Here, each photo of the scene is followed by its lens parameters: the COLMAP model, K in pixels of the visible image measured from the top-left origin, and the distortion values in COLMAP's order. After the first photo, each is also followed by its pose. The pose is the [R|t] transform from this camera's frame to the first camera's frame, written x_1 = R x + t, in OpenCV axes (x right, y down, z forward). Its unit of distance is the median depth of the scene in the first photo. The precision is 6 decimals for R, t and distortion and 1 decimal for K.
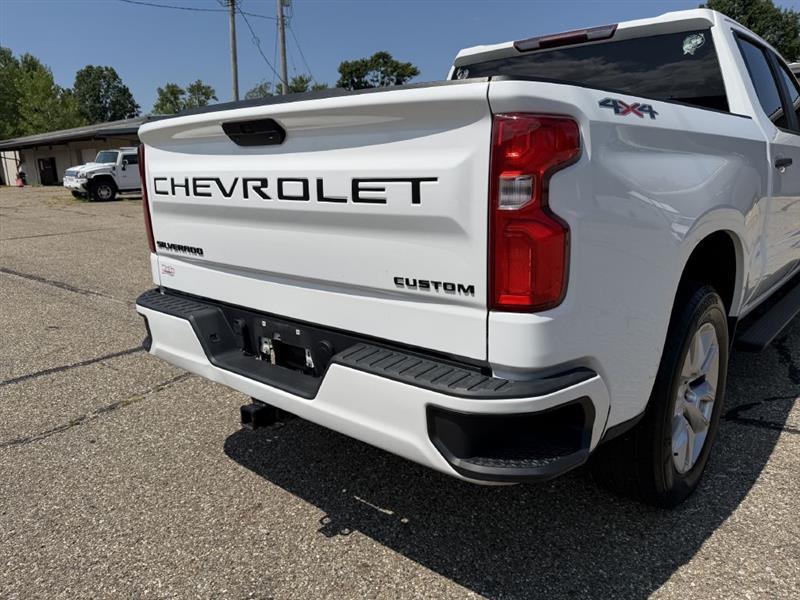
lens RADIAL K [[602.4, 0, 401.2], [0, 602.4, 297.6], [0, 0, 1]] dist [0.001233, -0.004226]
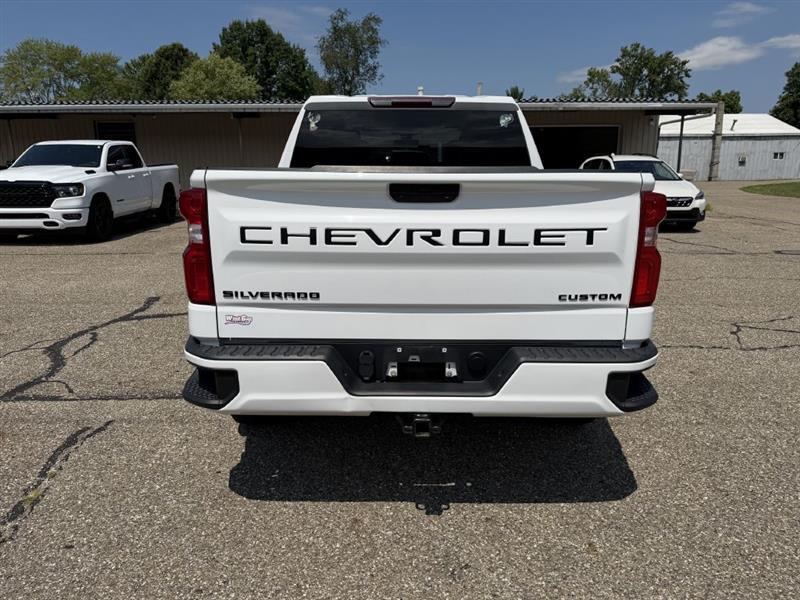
lens RADIAL K [[595.6, 0, 405.0], [0, 595.6, 301.5], [0, 0, 1]] dist [0.030524, -0.041881]
pose [[0.746198, -0.117779, 0.655222, -0.083071], [0.122170, 0.991737, 0.039136, -0.008089], [-0.654418, 0.050845, 0.754422, 0.009821]]
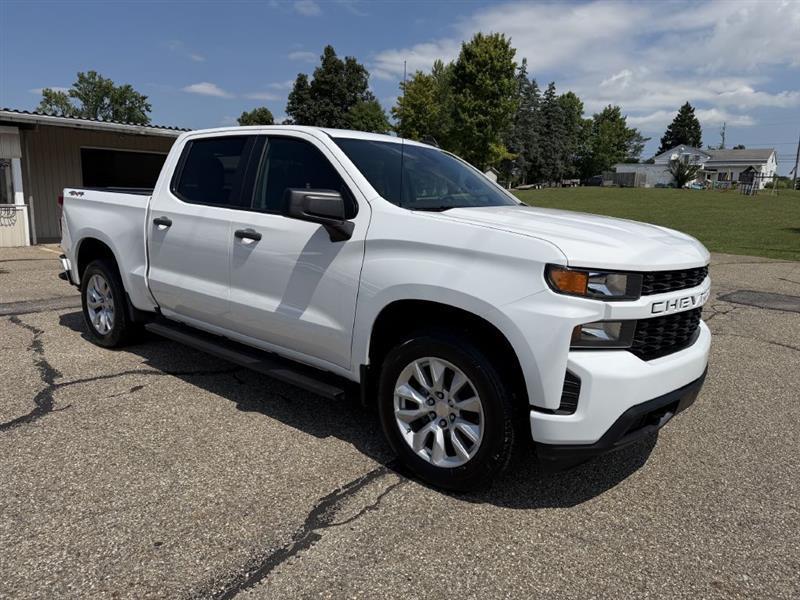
lens RADIAL K [[557.8, 0, 399.7], [0, 557.8, 299.8], [0, 0, 1]] dist [0.056849, -0.076529]
pose [[-0.007665, -0.146140, 0.989234, -0.109463], [0.192192, 0.970604, 0.144877, -0.035868], [-0.981327, 0.191233, 0.020647, 0.140438]]
